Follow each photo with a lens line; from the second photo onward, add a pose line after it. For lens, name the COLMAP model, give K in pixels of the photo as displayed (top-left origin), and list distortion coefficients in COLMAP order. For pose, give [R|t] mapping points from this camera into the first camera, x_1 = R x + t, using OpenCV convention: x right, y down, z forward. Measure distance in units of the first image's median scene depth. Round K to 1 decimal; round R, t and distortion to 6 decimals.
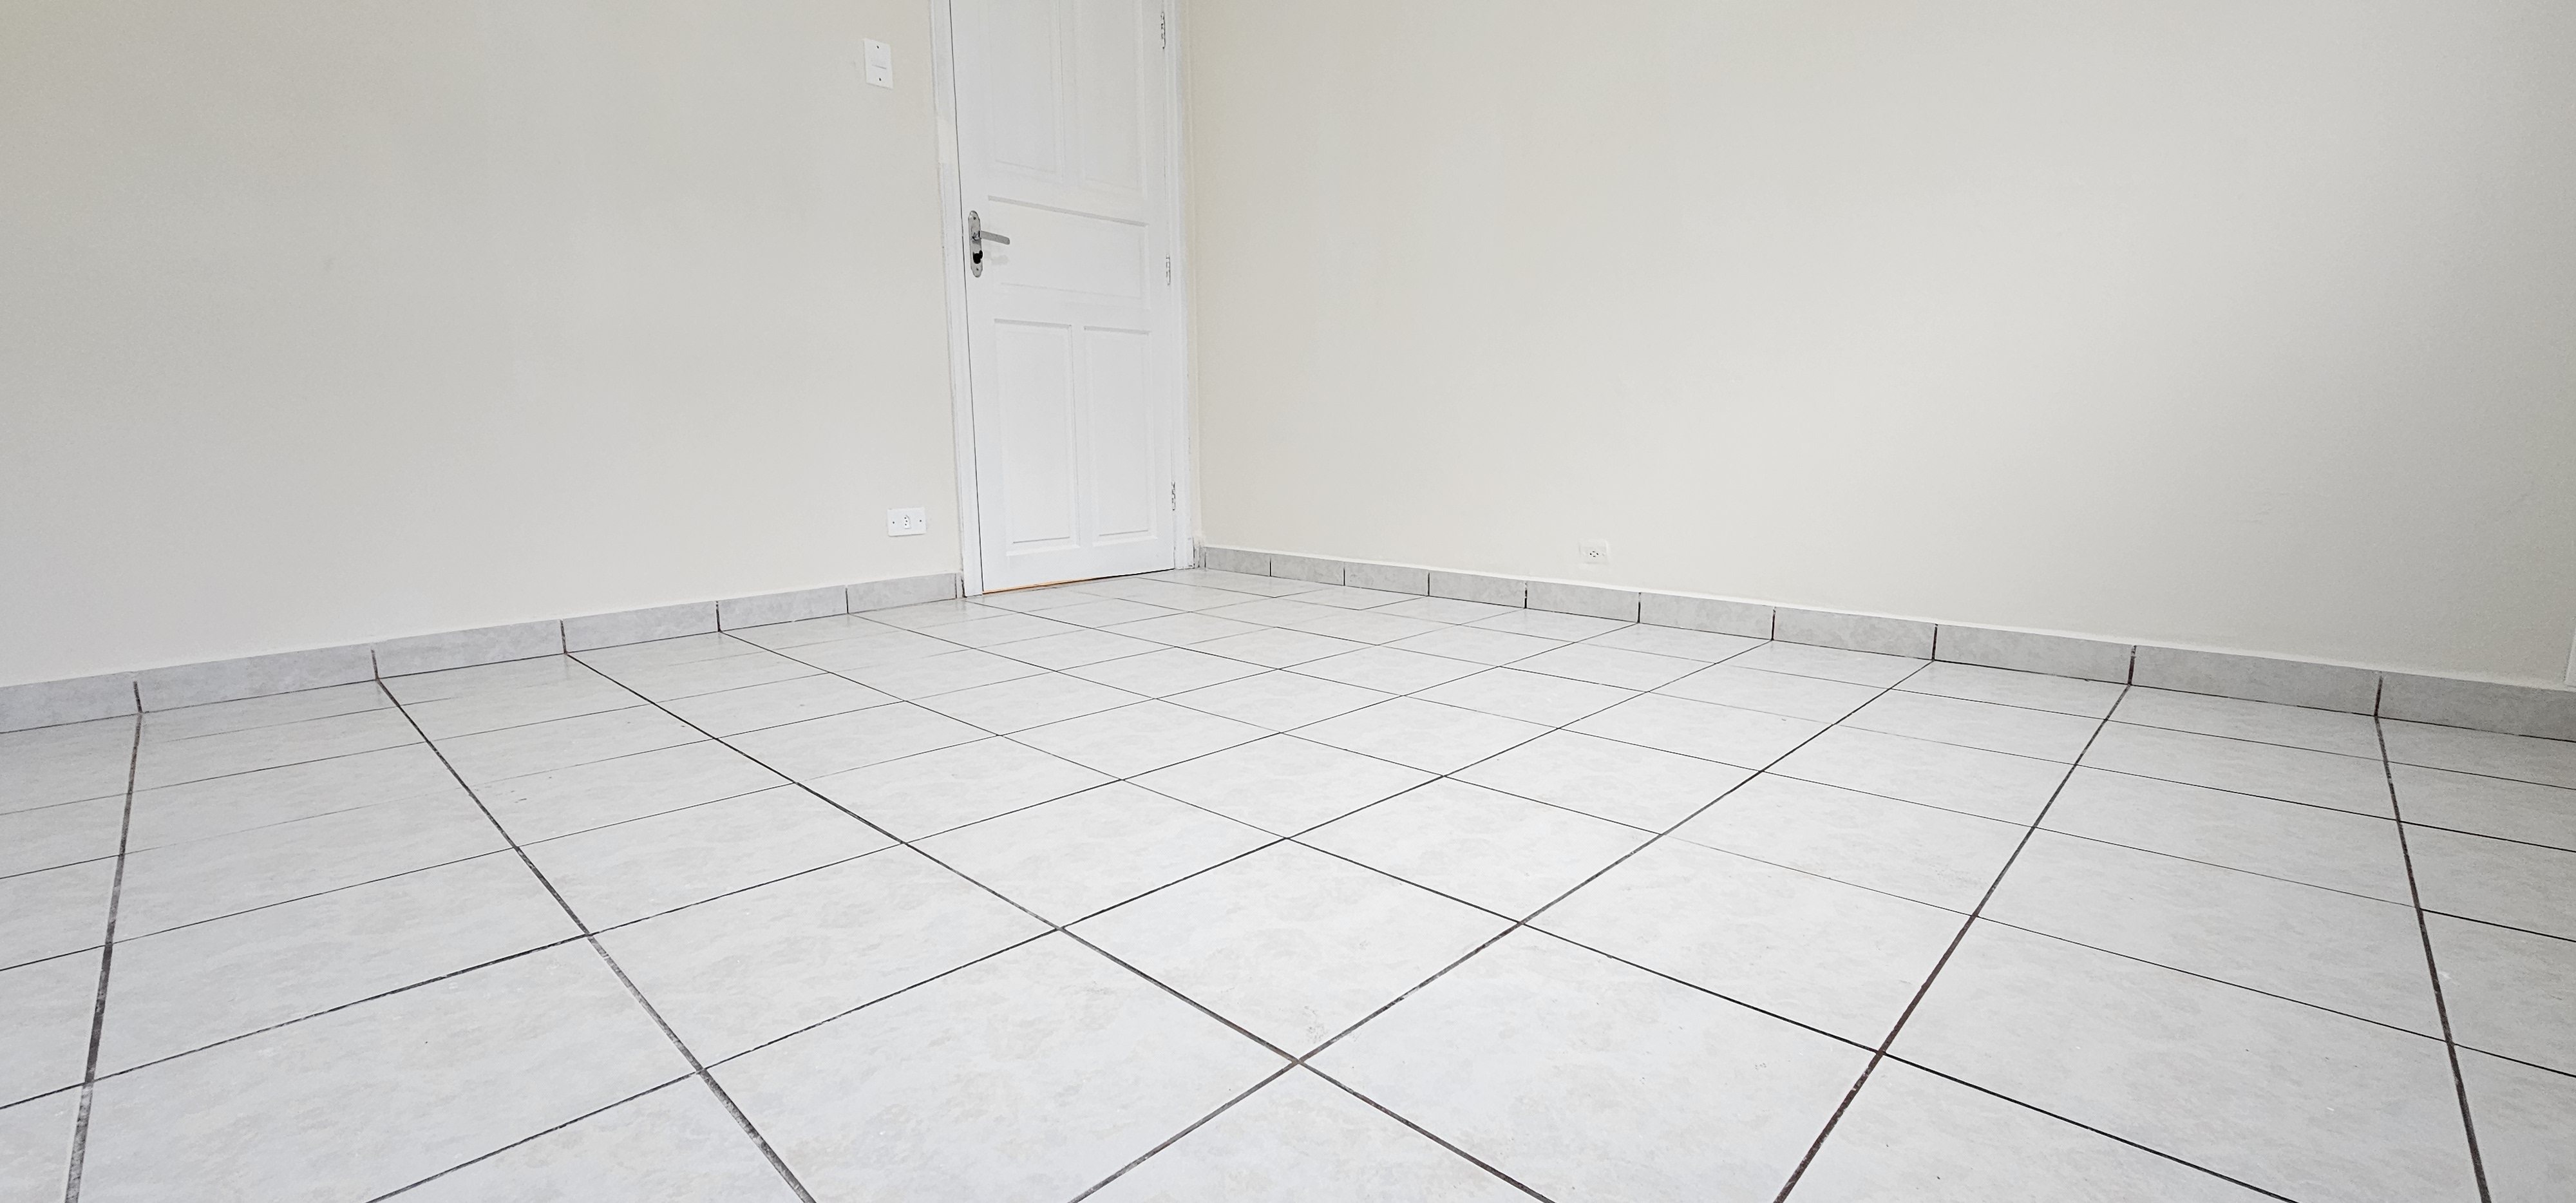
lens RADIAL K [[1051.3, 0, 1284.9], [0, 1051.3, 606.2], [0, 0, 1]] dist [-0.001308, 0.000670]
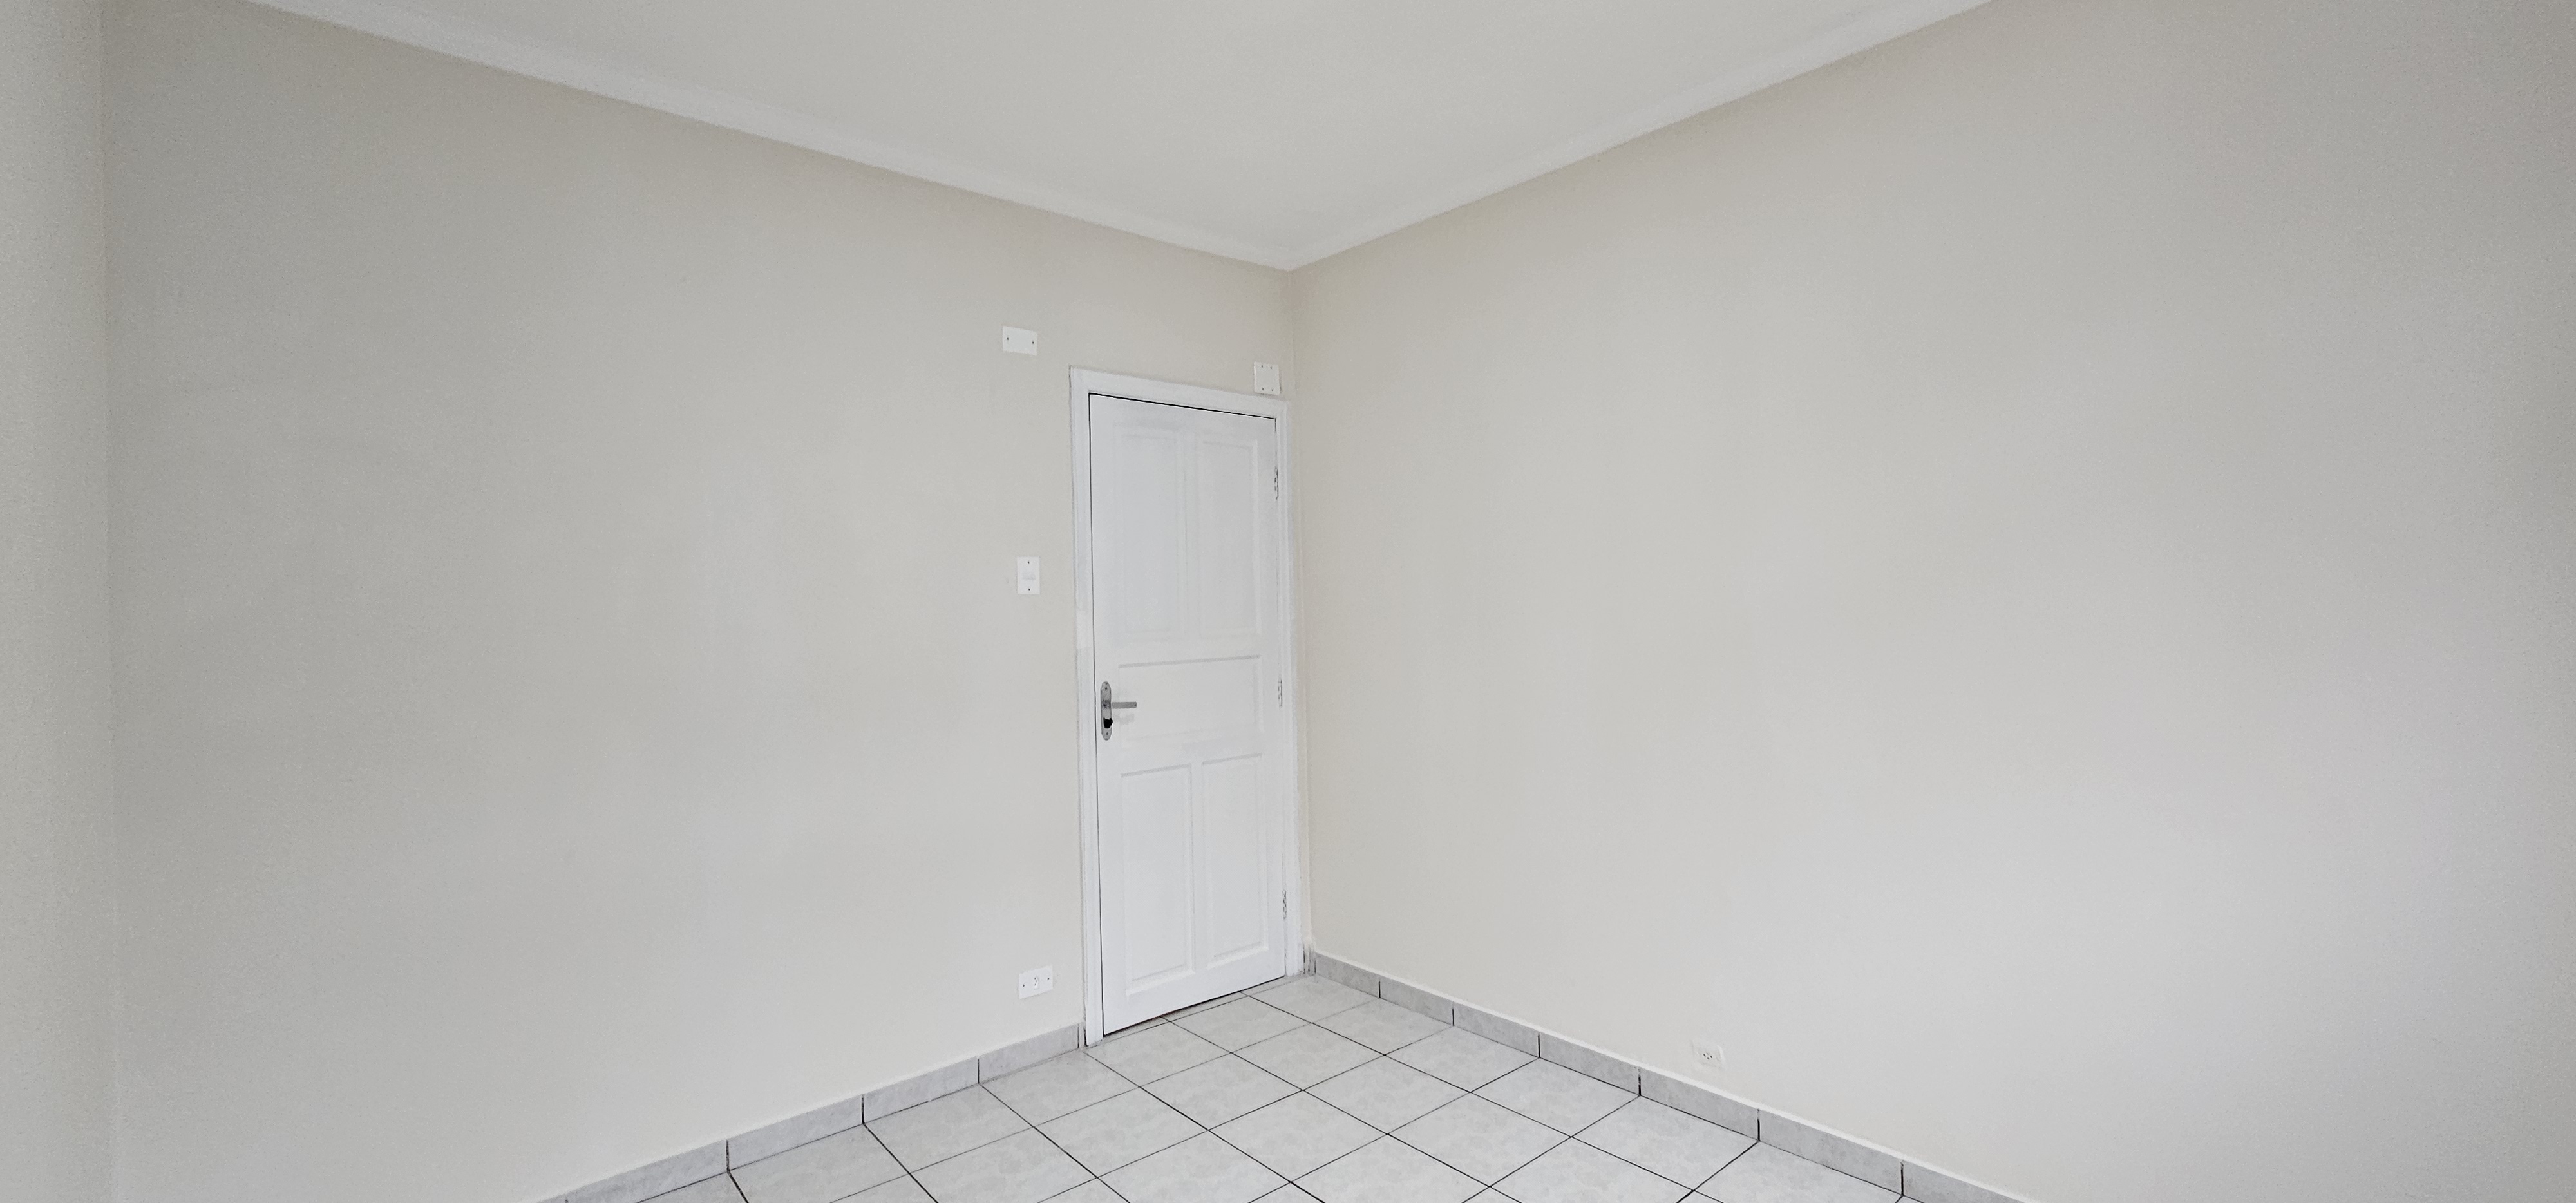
lens RADIAL K [[1051.3, 0, 1282.6], [0, 1051.3, 599.8], [0, 0, 1]] dist [-0.001308, 0.000670]
pose [[0.994903, -0.013882, -0.099872, -0.000398], [-0.002067, 0.987461, -0.157849, -0.283930], [0.100811, 0.157251, 0.982400, -0.075016]]
